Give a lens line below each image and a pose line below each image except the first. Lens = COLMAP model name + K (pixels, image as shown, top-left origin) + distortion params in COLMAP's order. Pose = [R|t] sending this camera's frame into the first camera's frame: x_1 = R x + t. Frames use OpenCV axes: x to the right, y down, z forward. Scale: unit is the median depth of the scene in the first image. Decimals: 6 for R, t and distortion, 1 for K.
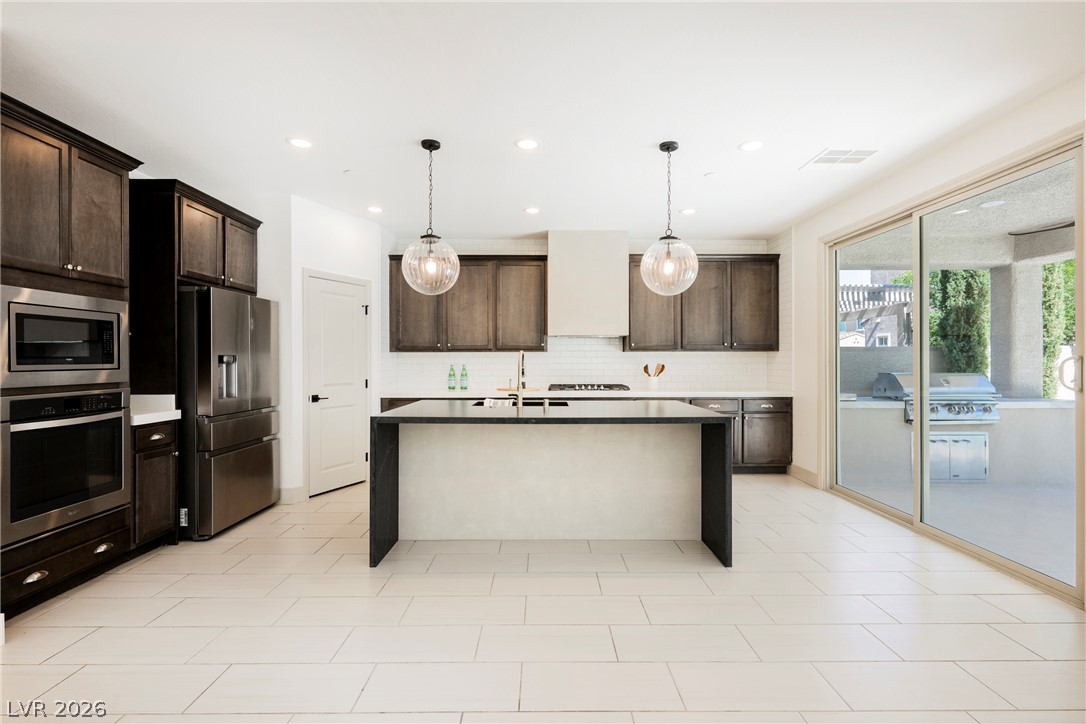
lens RADIAL K [[513.2, 0, 547.0], [0, 513.2, 360.9], [0, 0, 1]] dist [0.000022, -0.000075]
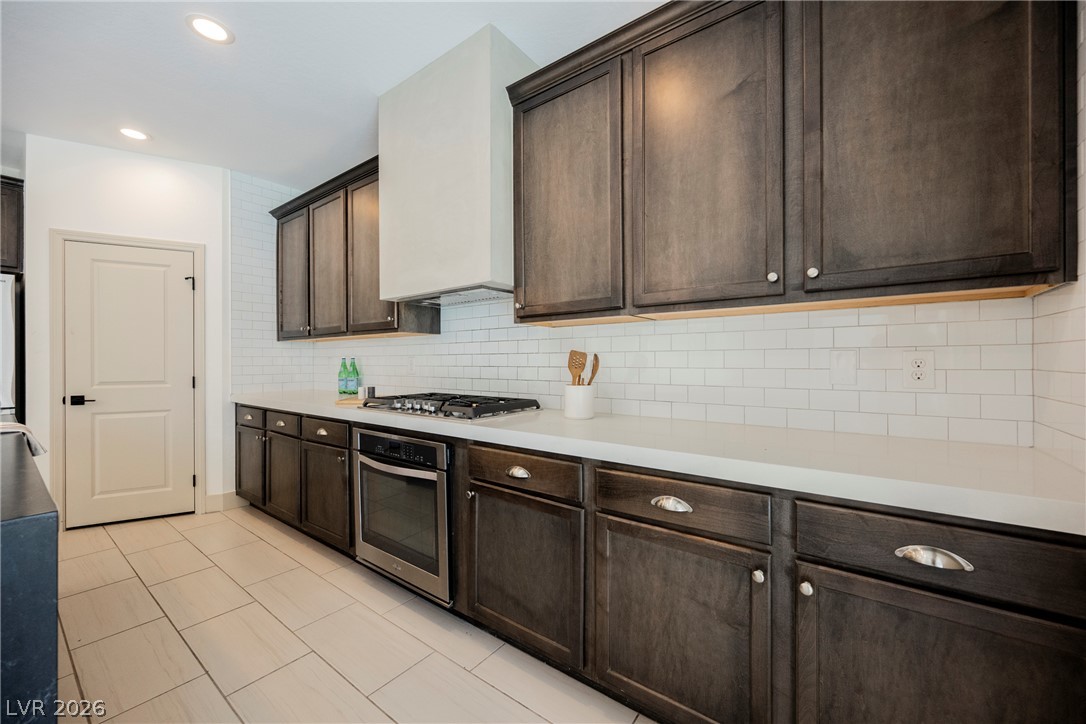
lens RADIAL K [[425.8, 0, 545.2], [0, 425.8, 361.3], [0, 0, 1]] dist [0.001381, 0.000047]
pose [[0.791268, 0.000446, -0.611469, 0.413525], [-0.000038, 1.000000, 0.000681, 0.012657], [0.611470, -0.000515, 0.791268, 0.788757]]
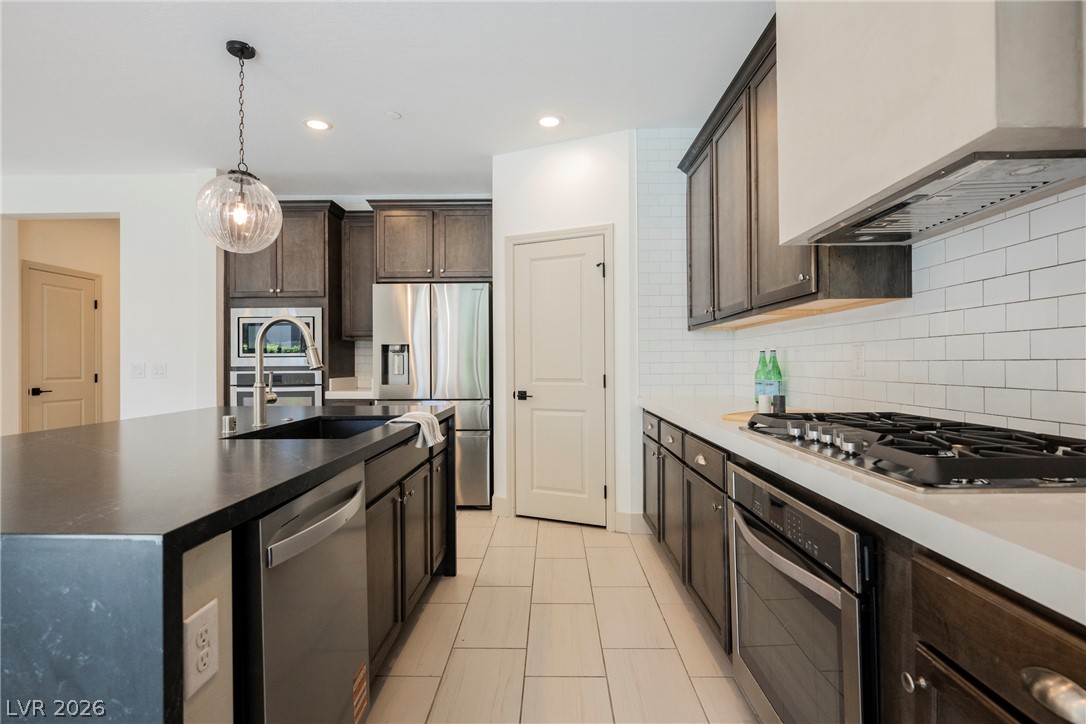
lens RADIAL K [[542.5, 0, 543.0], [0, 542.5, 362.0], [0, 0, 1]] dist [-0.001001, -0.000138]
pose [[-0.026540, -0.000356, -0.999648, 0.336203], [0.005147, 0.999987, -0.000492, 0.018709], [0.999635, -0.005158, -0.026537, 0.901274]]
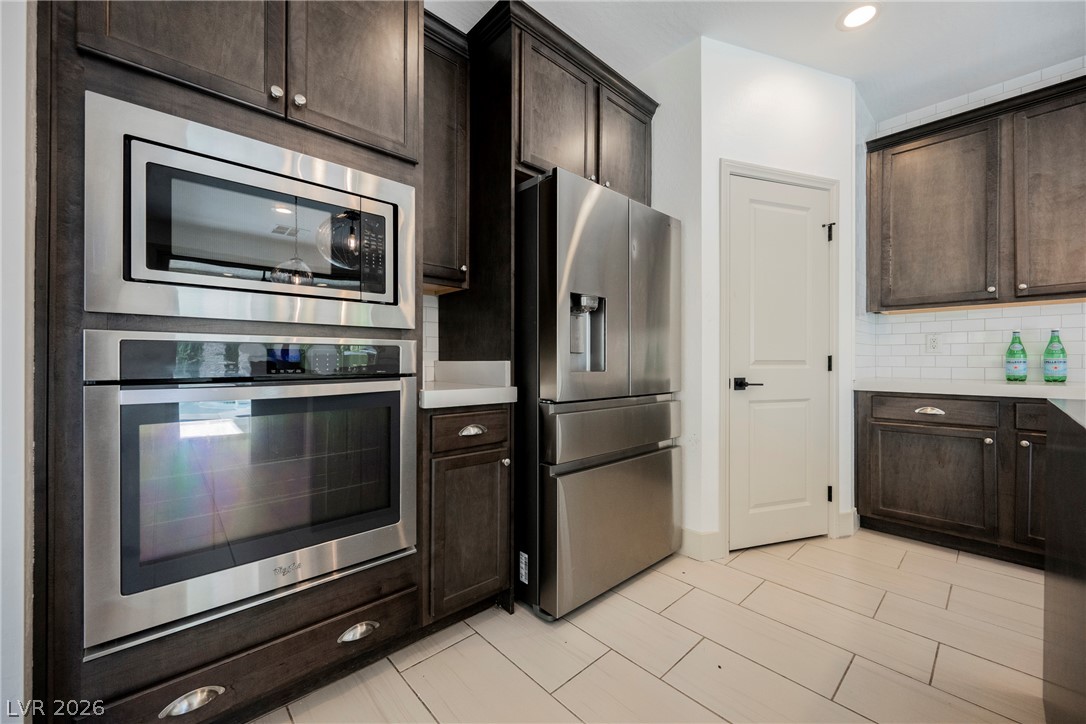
lens RADIAL K [[423.3, 0, 549.3], [0, 423.3, 360.4], [0, 0, 1]] dist [-0.001507, -0.000034]
pose [[0.675926, 0.002018, -0.736967, -0.208995], [-0.004133, 0.999991, -0.001053, 0.041094], [0.736958, 0.003758, 0.675928, 0.441745]]
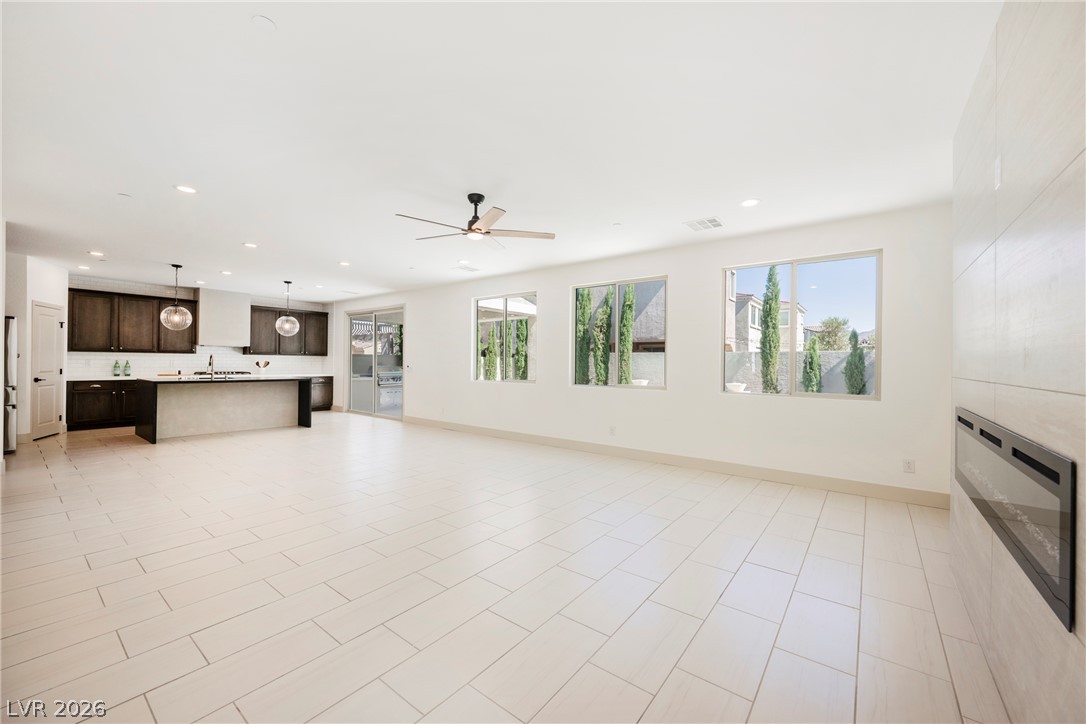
lens RADIAL K [[422.5, 0, 543.0], [0, 422.5, 362.0], [0, 0, 1]] dist [-0.001897, -0.000577]
pose [[0.623089, 0.010010, 0.782087, -0.422840], [-0.011424, 0.999928, -0.003696, 0.002744], [-0.782068, -0.006631, 0.623158, -0.928378]]
